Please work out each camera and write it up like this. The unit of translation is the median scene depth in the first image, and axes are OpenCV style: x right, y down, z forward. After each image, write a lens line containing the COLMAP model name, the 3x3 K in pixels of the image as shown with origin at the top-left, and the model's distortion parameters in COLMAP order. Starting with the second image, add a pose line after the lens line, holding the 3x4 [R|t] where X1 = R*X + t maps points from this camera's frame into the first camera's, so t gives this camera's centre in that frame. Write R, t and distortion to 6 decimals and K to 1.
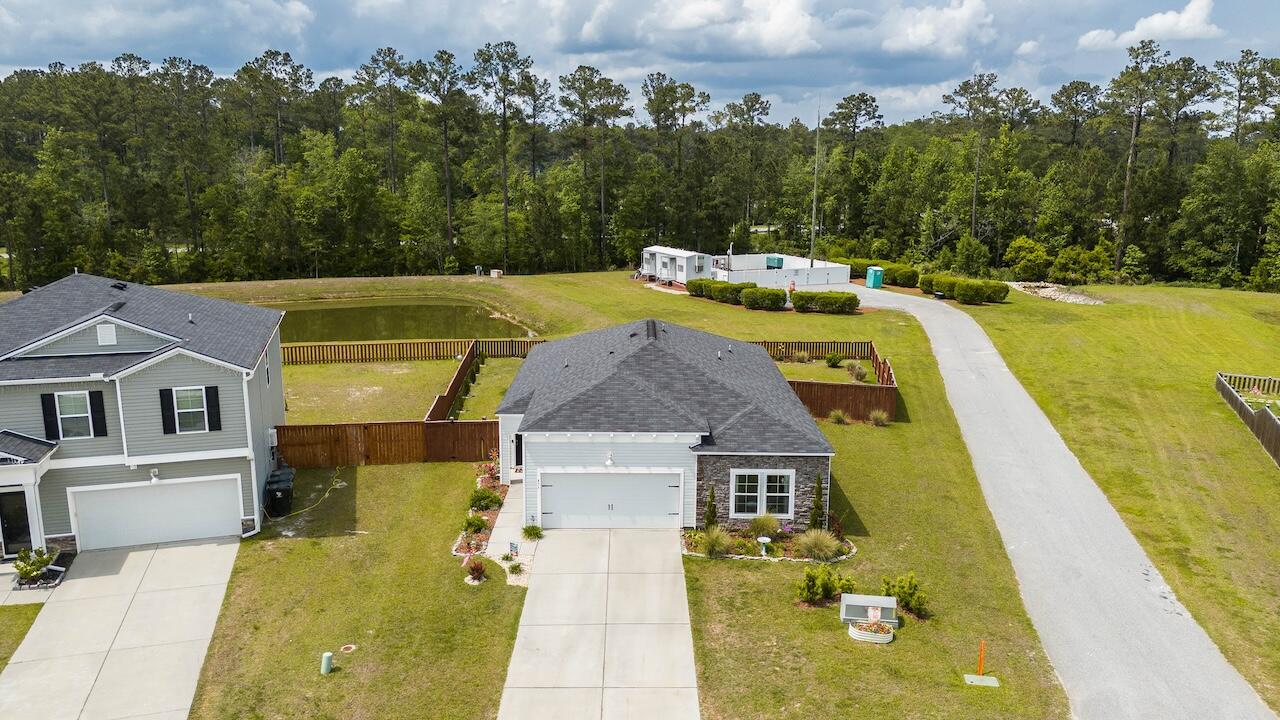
lens RADIAL K [[915.5, 0, 637.0], [0, 915.5, 354.1], [0, 0, 1]] dist [0.045486, -0.022766]
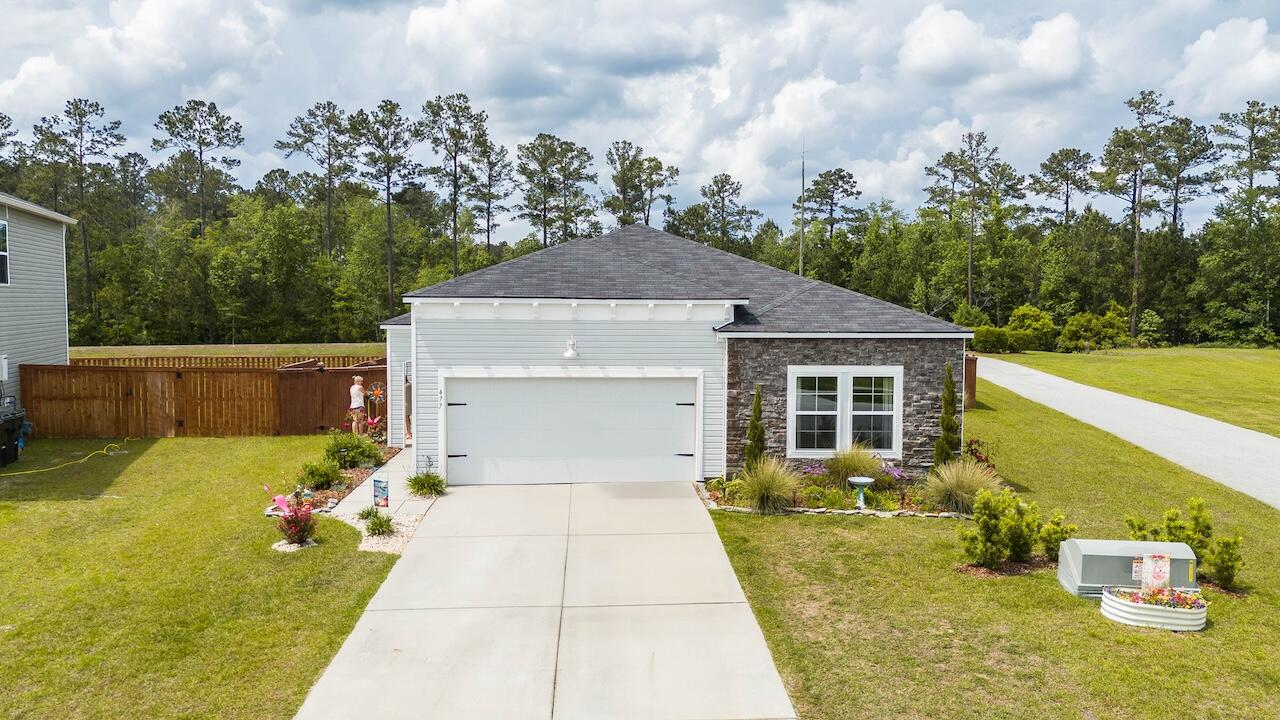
lens RADIAL K [[915.5, 0, 637.2], [0, 915.5, 363.1], [0, 0, 1]] dist [0.045486, -0.022766]
pose [[0.999120, -0.002894, 0.041852, -0.003838], [0.008768, 0.989990, -0.140866, 0.060341], [-0.041025, 0.141108, 0.989144, 0.135343]]
